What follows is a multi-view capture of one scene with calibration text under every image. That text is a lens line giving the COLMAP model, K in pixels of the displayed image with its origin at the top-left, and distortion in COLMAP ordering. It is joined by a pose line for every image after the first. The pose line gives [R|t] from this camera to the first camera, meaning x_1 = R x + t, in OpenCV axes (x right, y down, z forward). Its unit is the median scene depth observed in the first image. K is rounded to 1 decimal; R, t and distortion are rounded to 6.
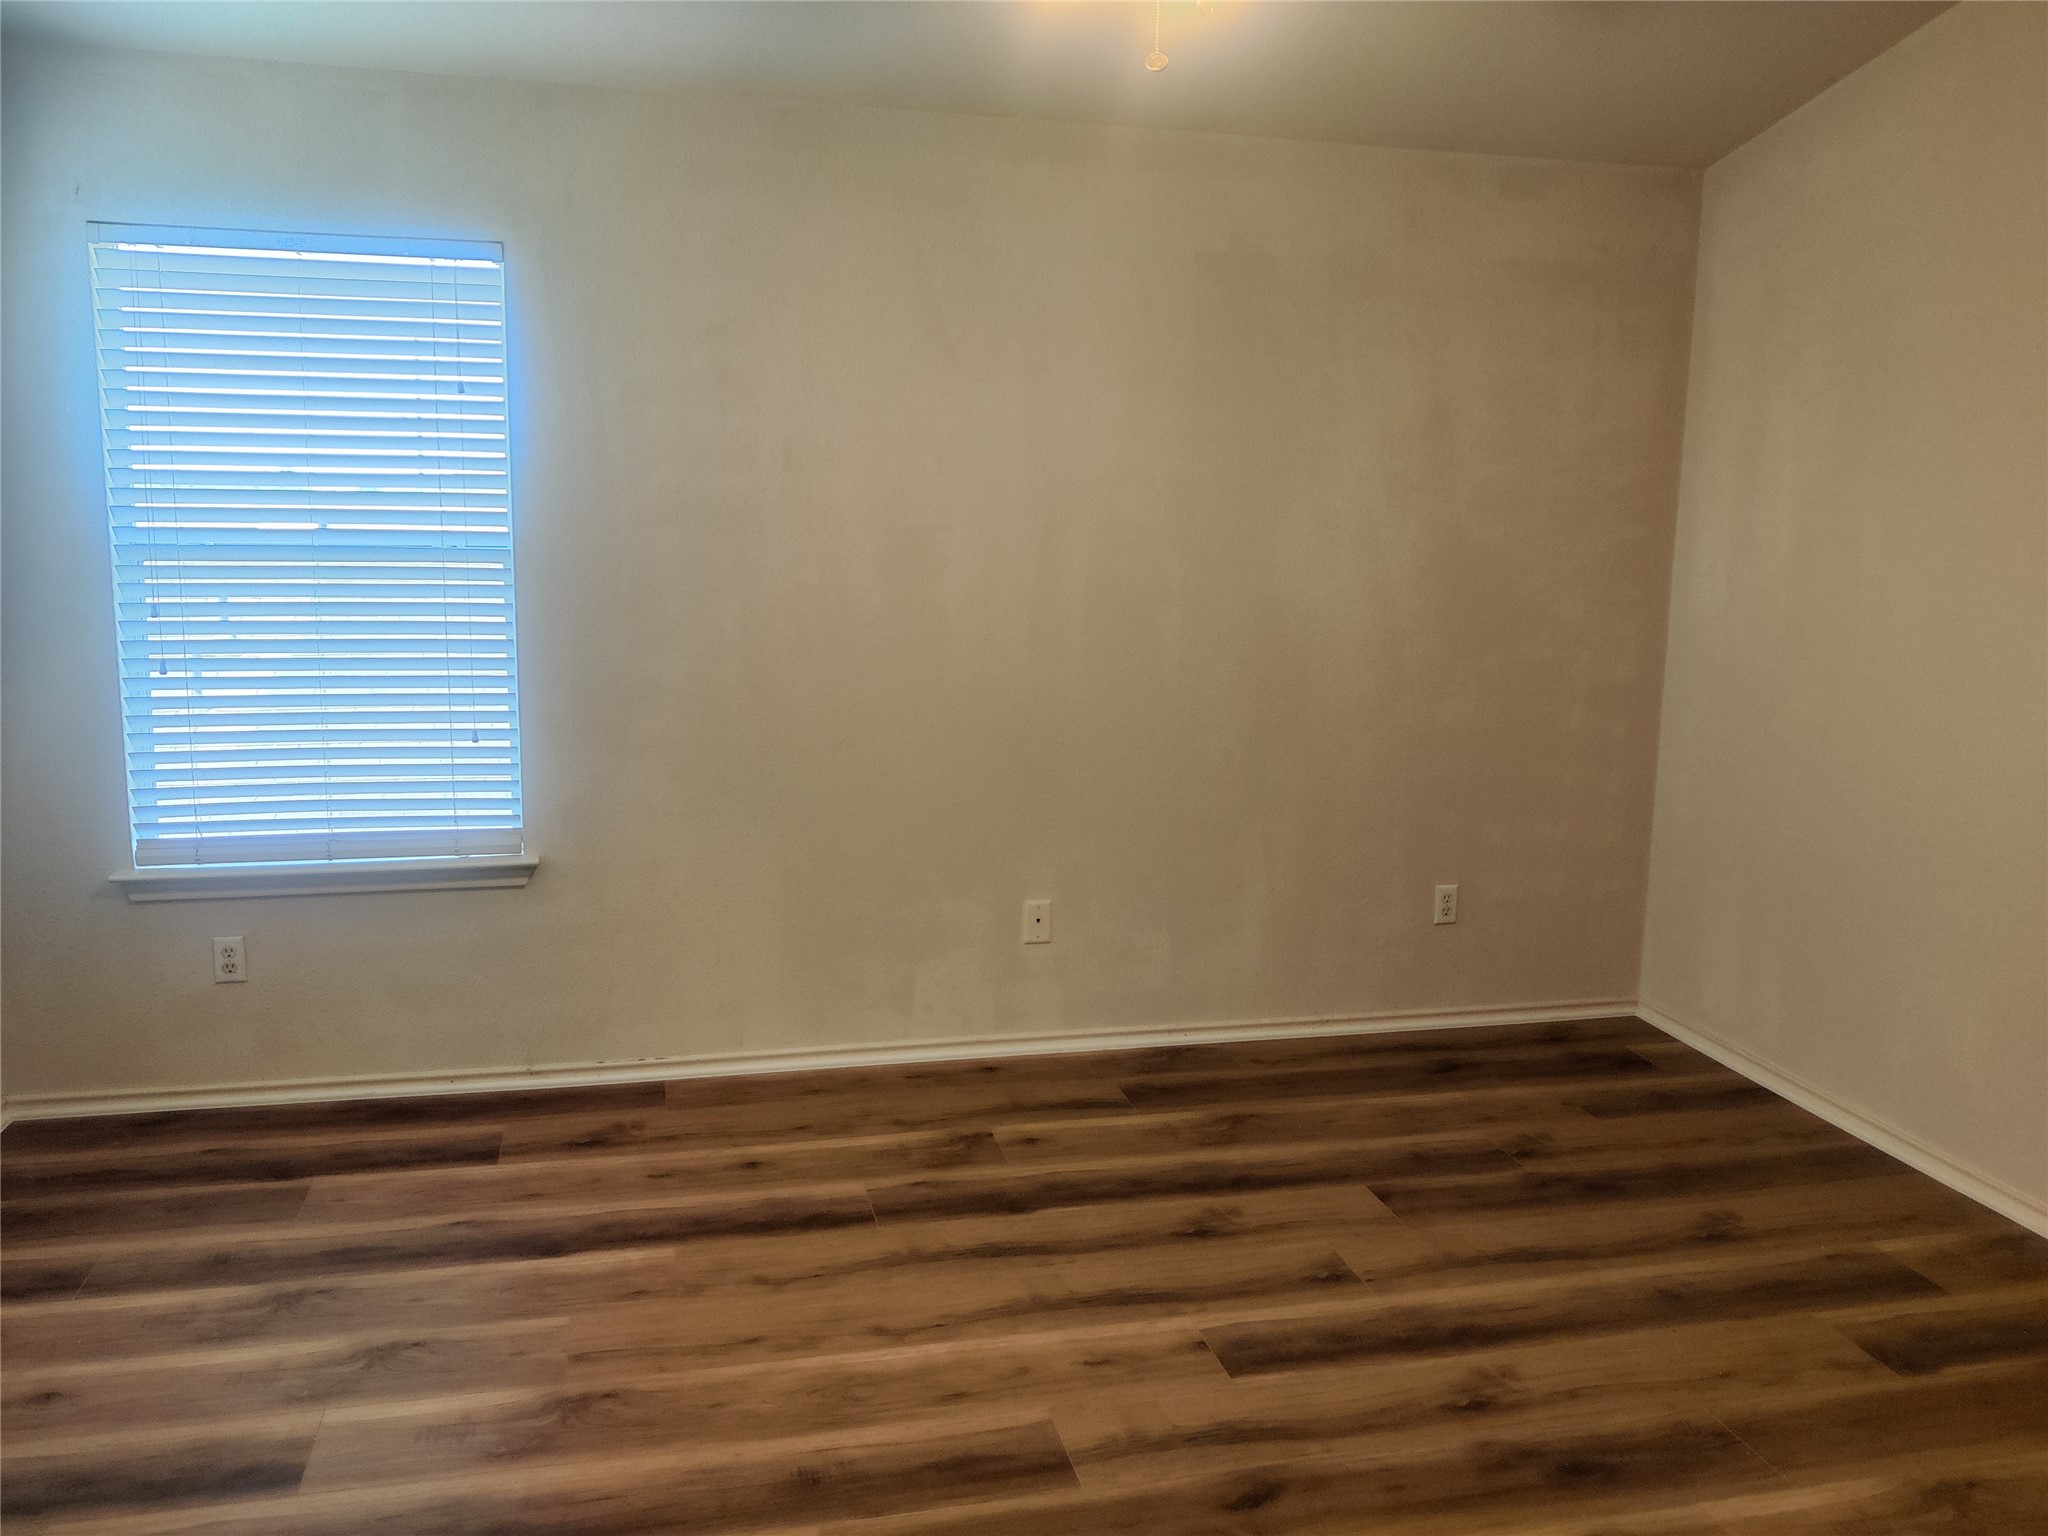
lens RADIAL K [[1621.4, 0, 1026.6], [0, 1621.4, 742.7], [0, 0, 1]] dist [0.058892, -0.105835]
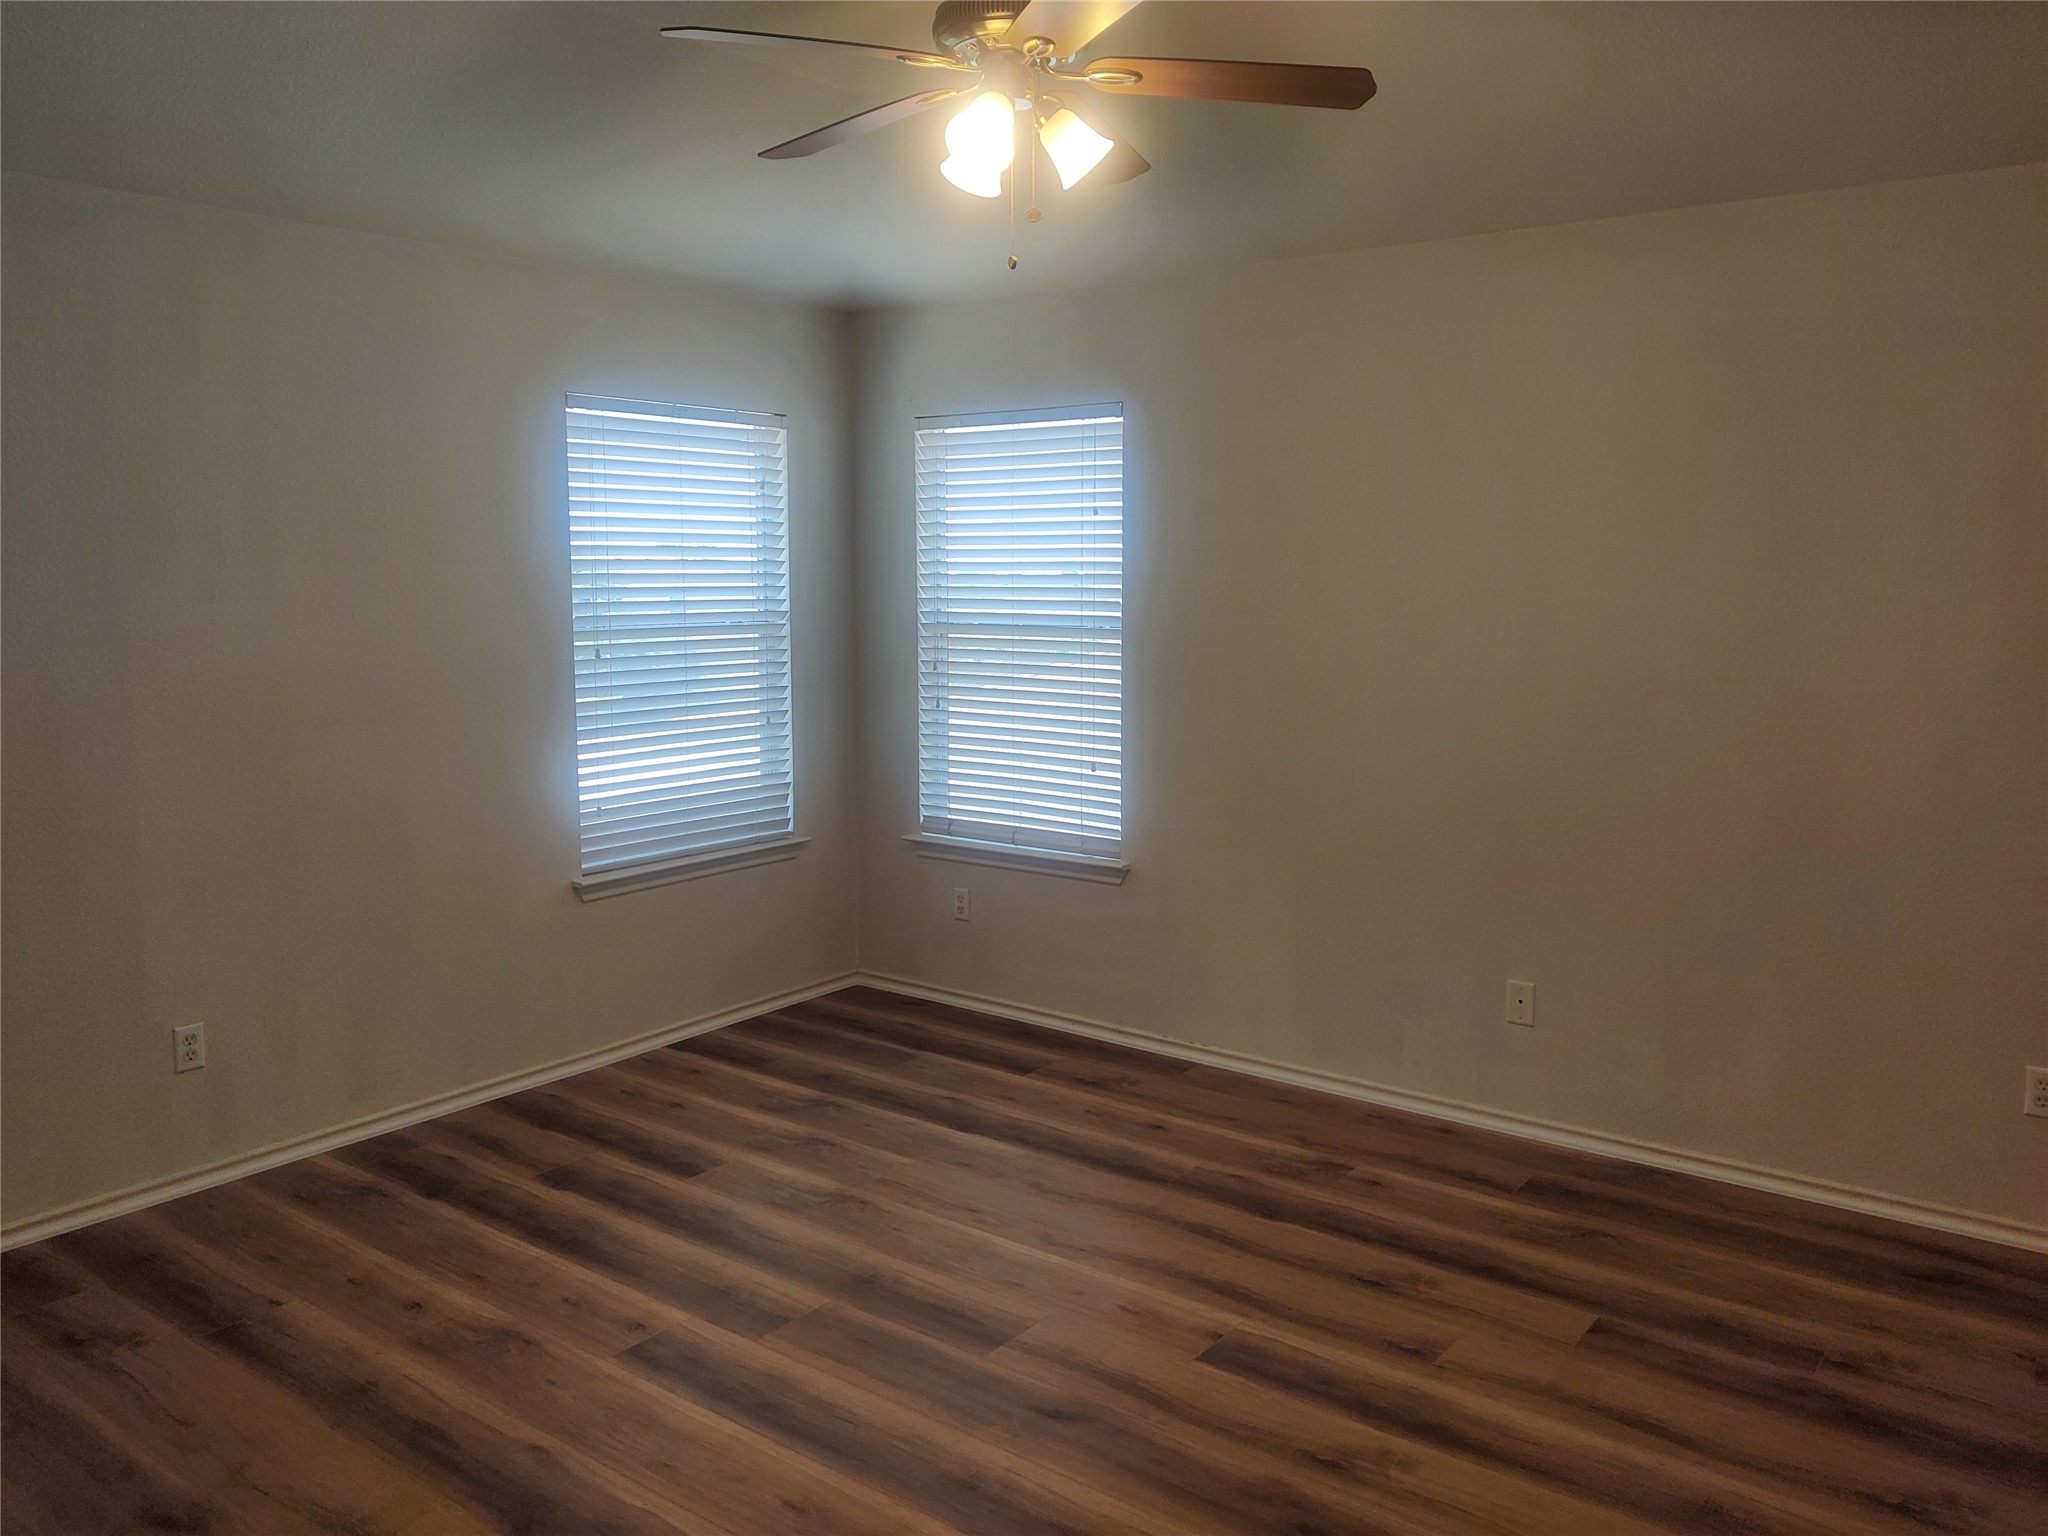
lens RADIAL K [[1621.4, 0, 1026.6], [0, 1621.4, 742.7], [0, 0, 1]] dist [0.058892, -0.105835]
pose [[0.618434, 0.069609, -0.782747, 0.699497], [-0.115585, 0.993293, -0.002989, -0.014152], [0.777290, 0.092323, 0.622332, 0.129429]]
